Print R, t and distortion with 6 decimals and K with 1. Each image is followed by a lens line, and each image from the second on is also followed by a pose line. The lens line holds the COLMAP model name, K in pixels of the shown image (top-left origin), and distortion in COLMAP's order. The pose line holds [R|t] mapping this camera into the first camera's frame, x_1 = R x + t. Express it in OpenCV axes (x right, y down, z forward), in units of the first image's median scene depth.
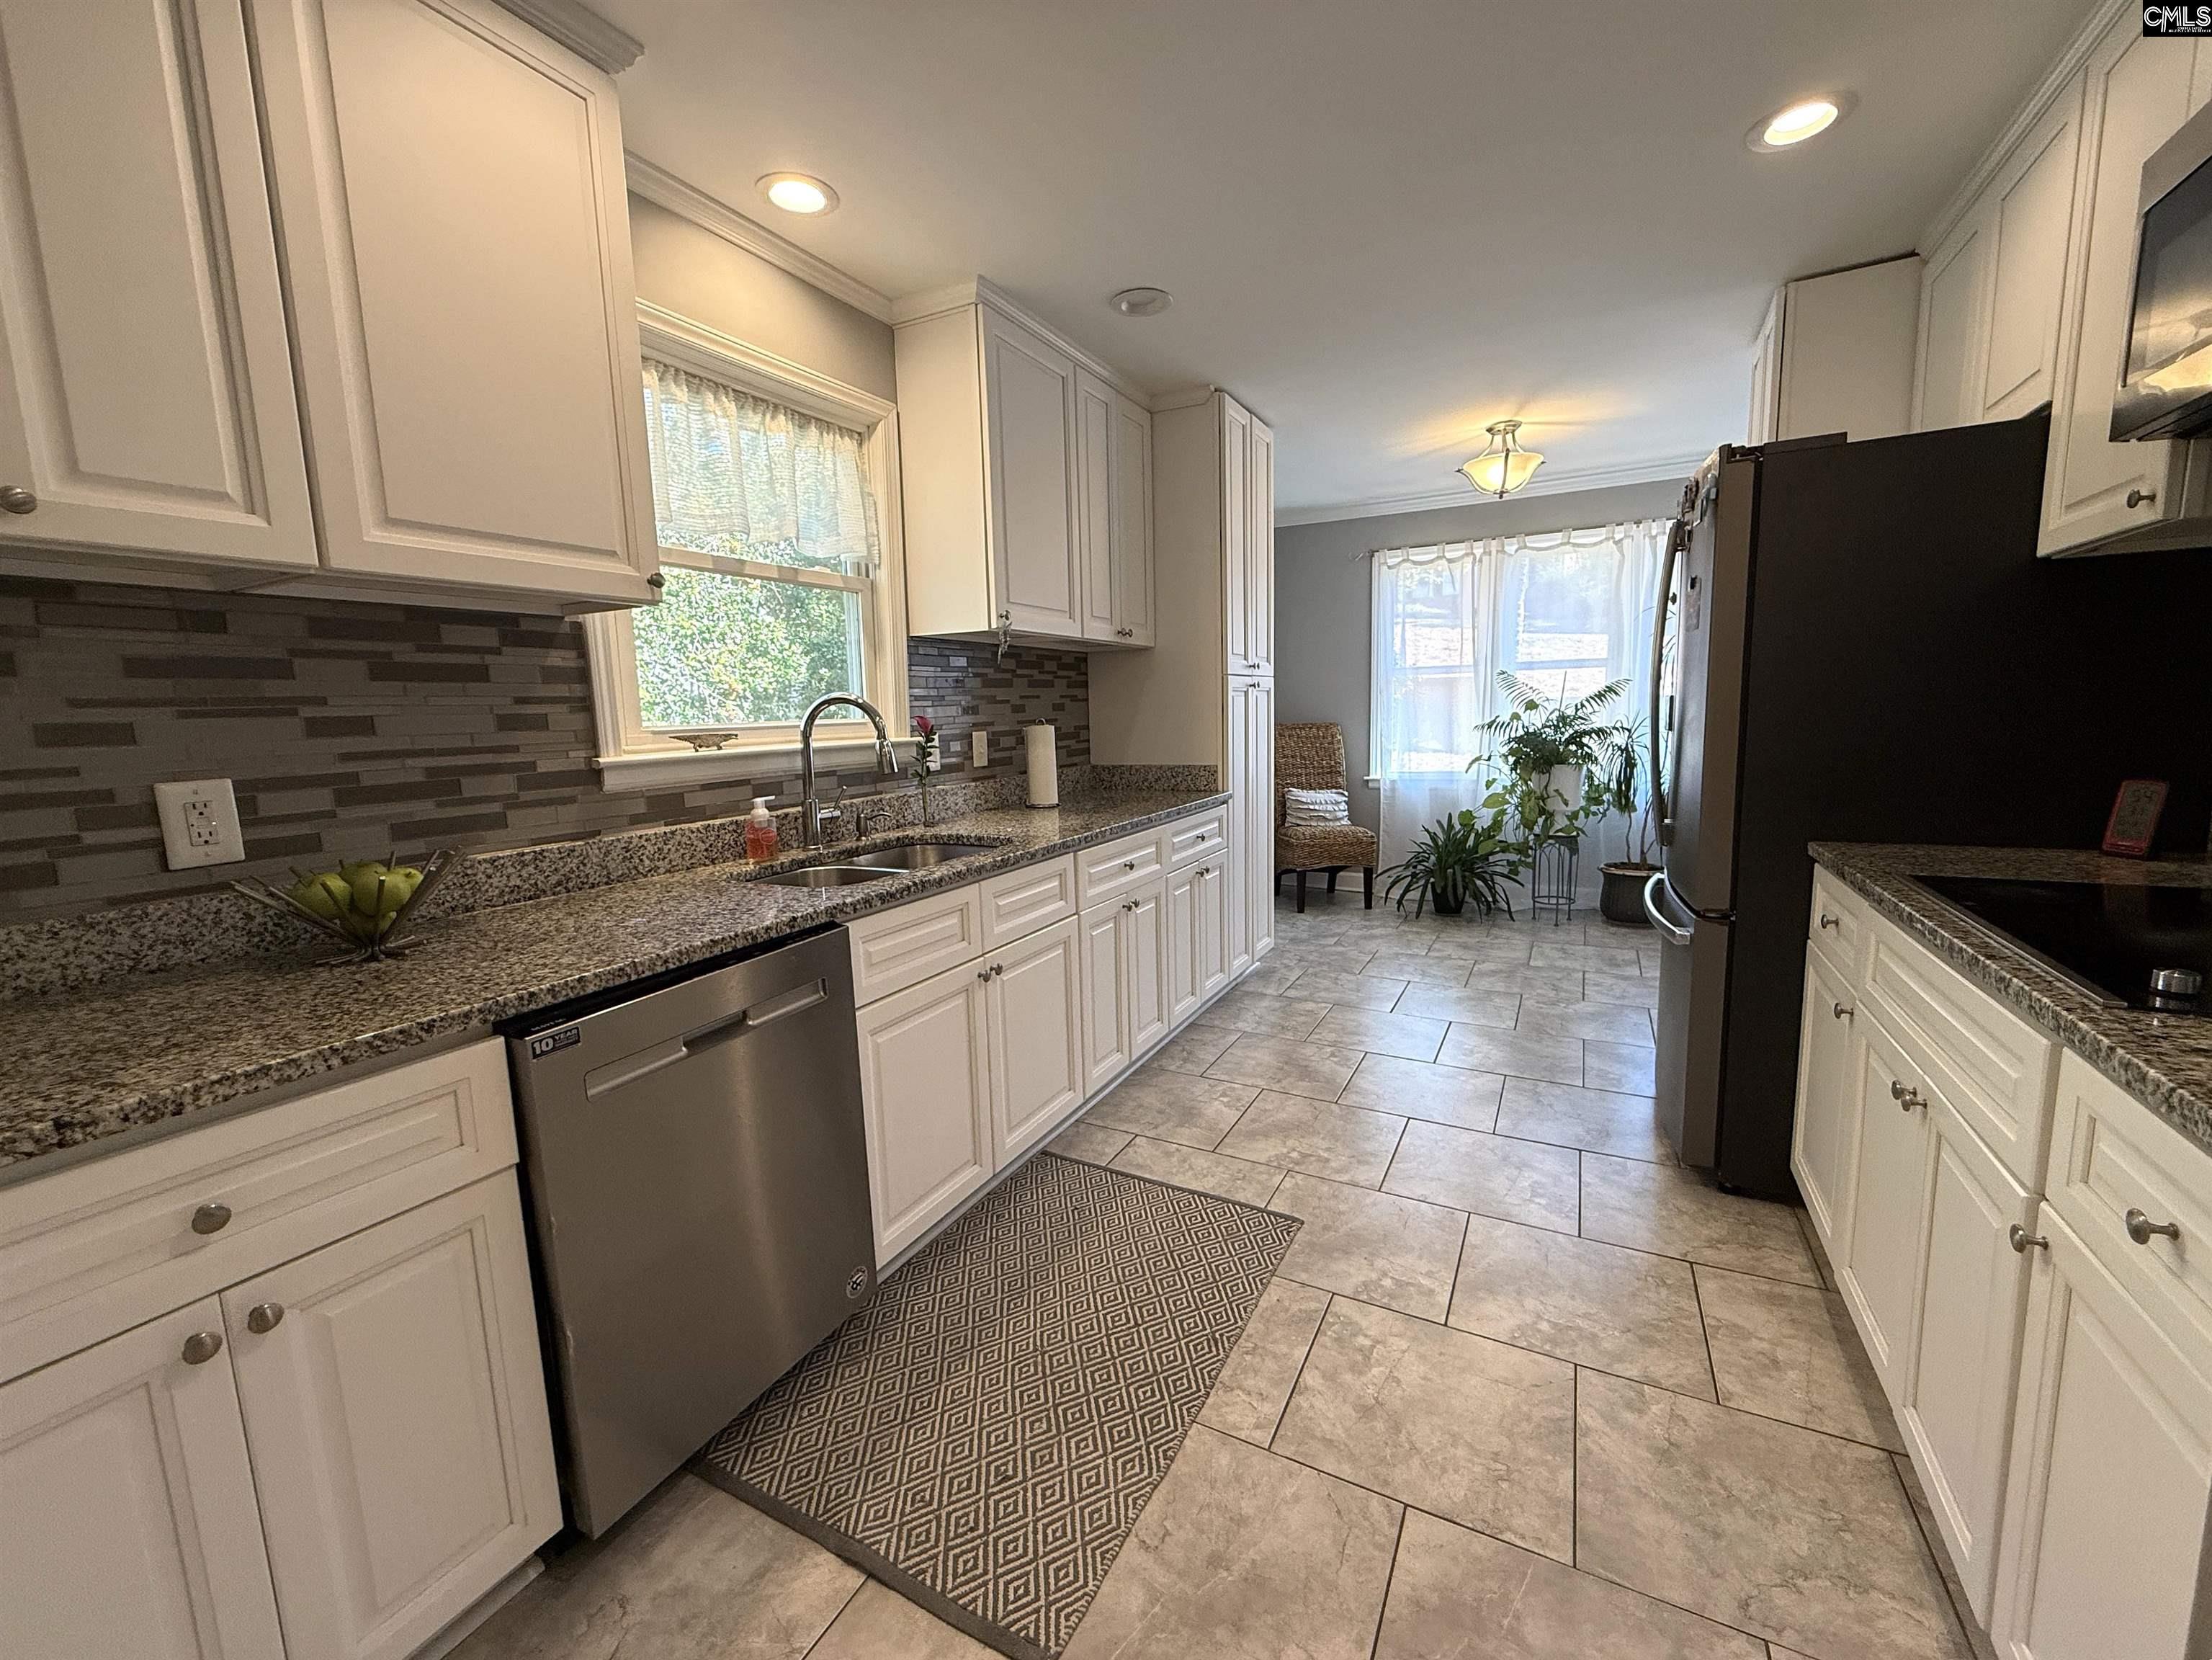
lens RADIAL K [[934.1, 0, 1099.9], [0, 934.1, 830.8], [0, 0, 1]] dist [-0.000164, 0.000099]
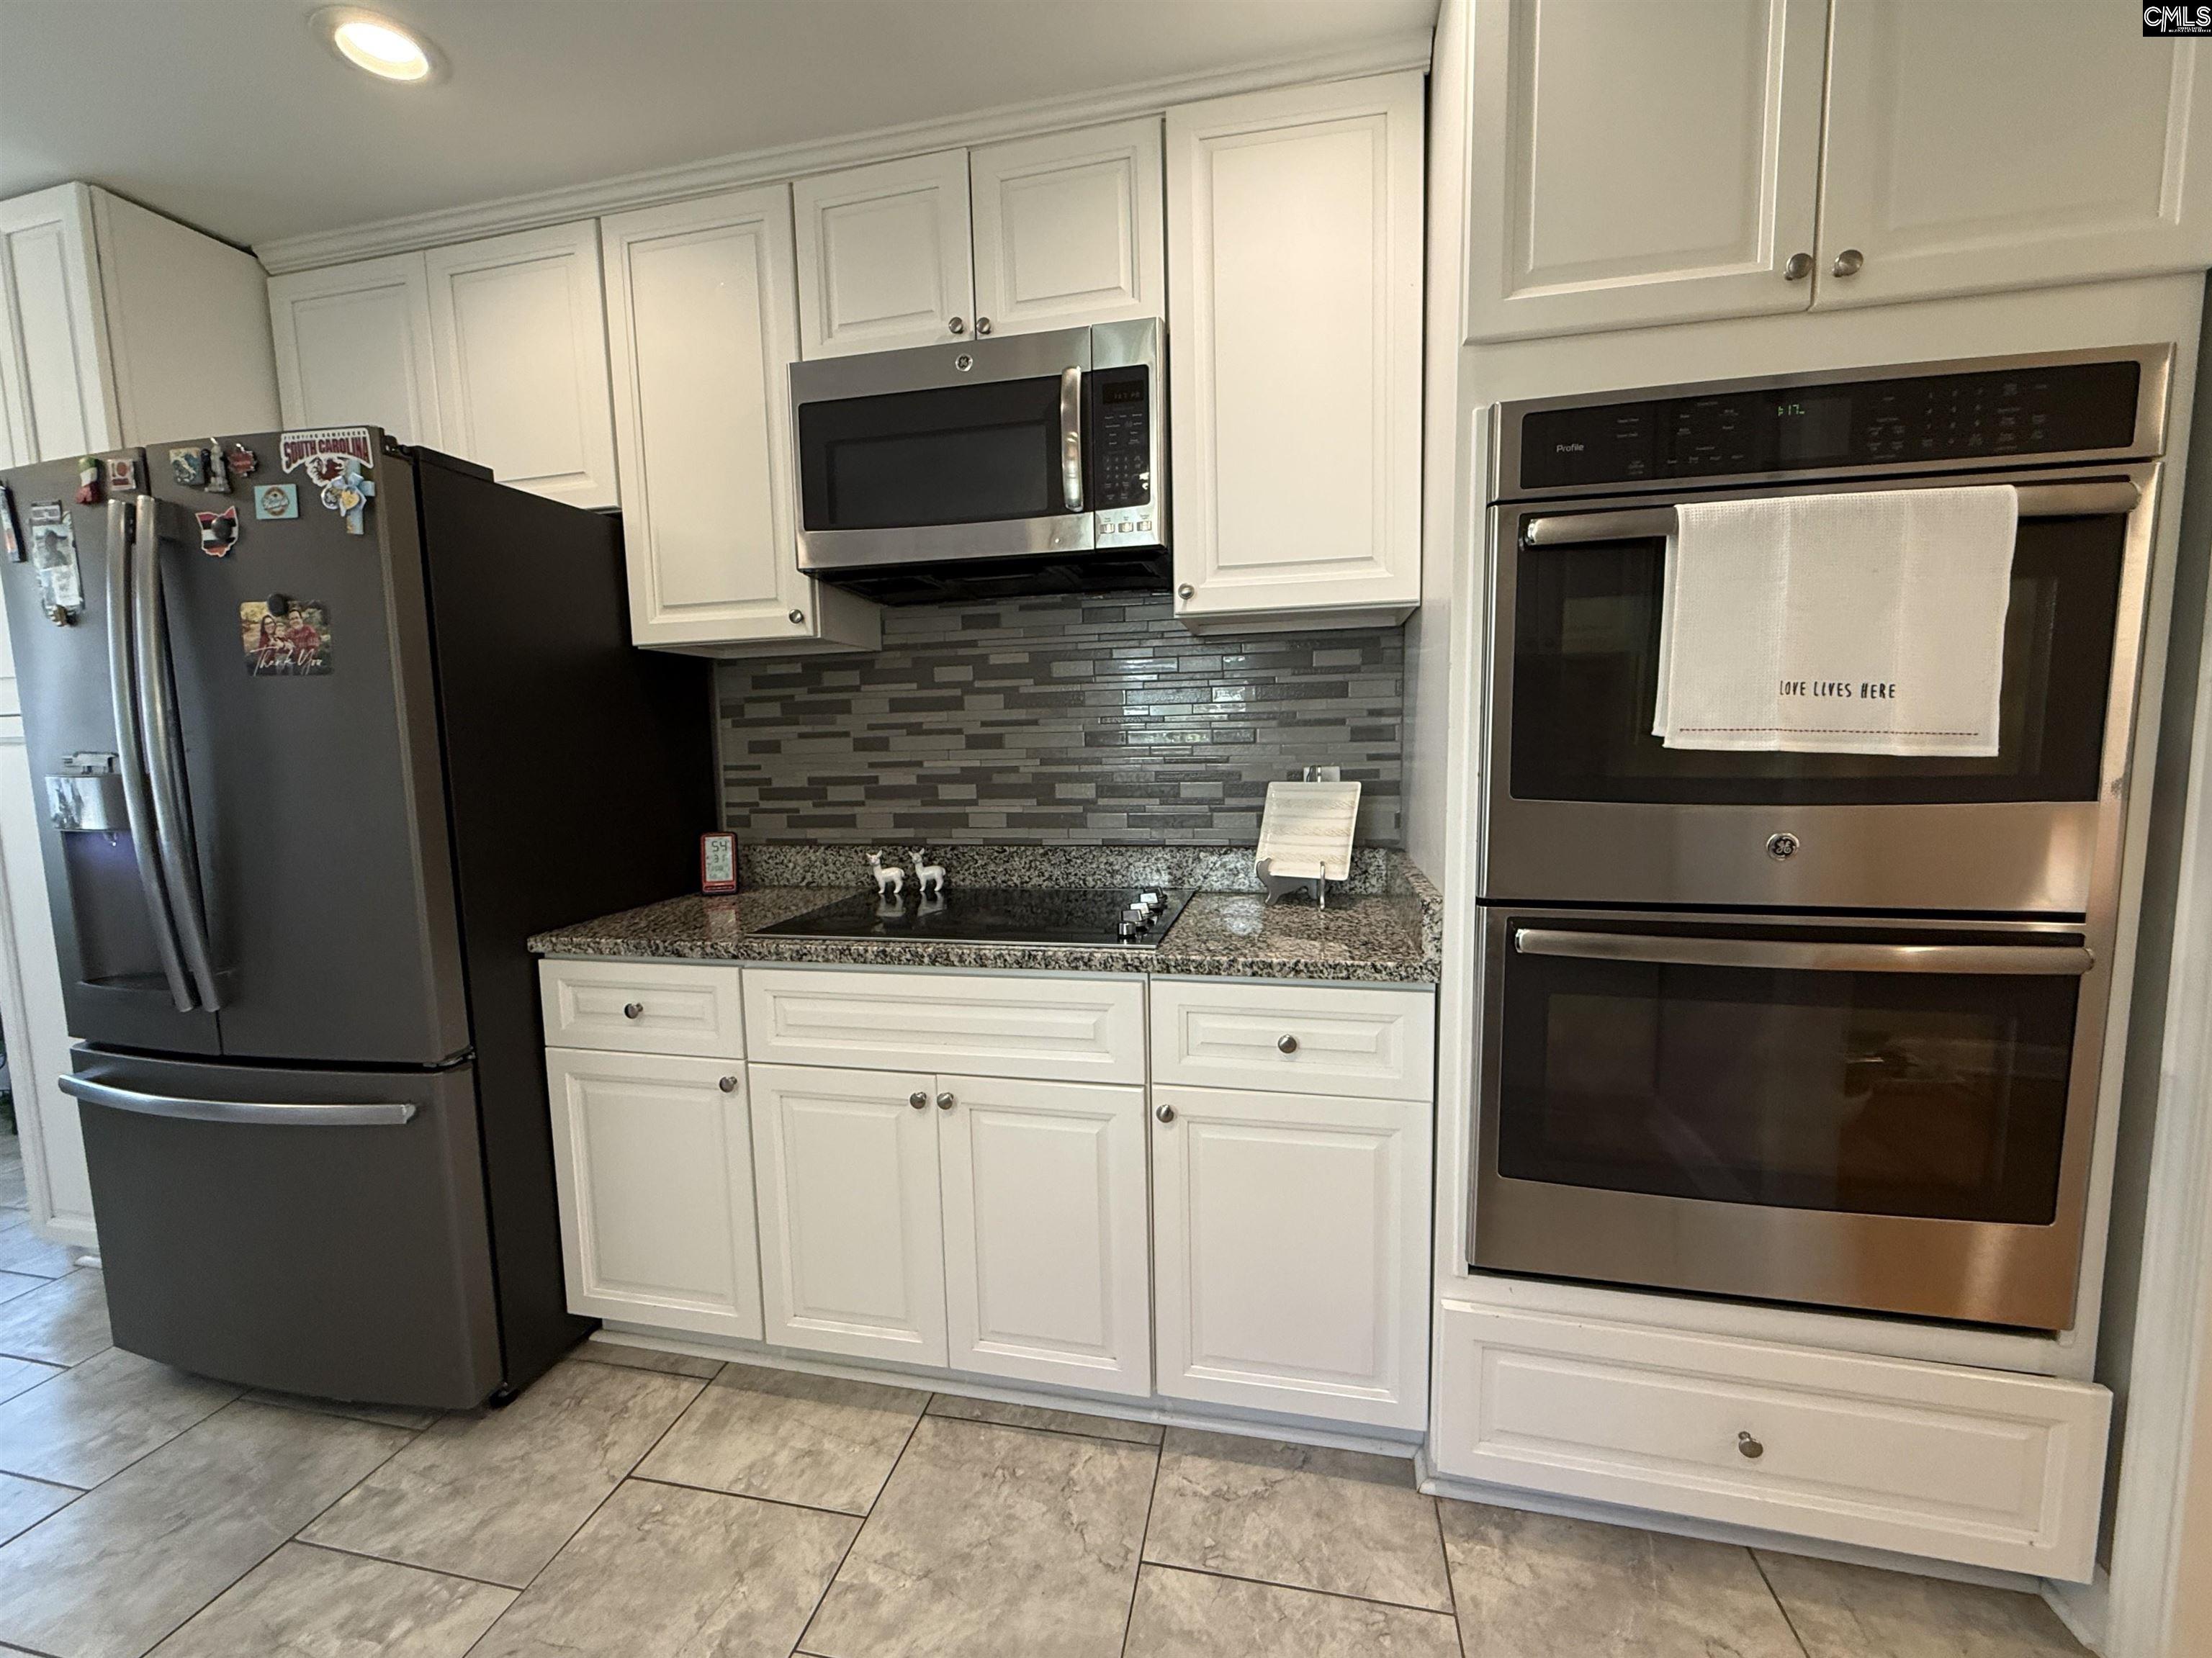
lens RADIAL K [[908.7, 0, 1100.2], [0, 908.7, 825.0], [0, 0, 1]] dist [-0.001162, -0.000159]
pose [[-0.271189, -0.058164, 0.960767, -0.215118], [0.164486, 0.980689, 0.105798, -0.112621], [-0.948367, 0.186724, -0.256385, 0.831239]]
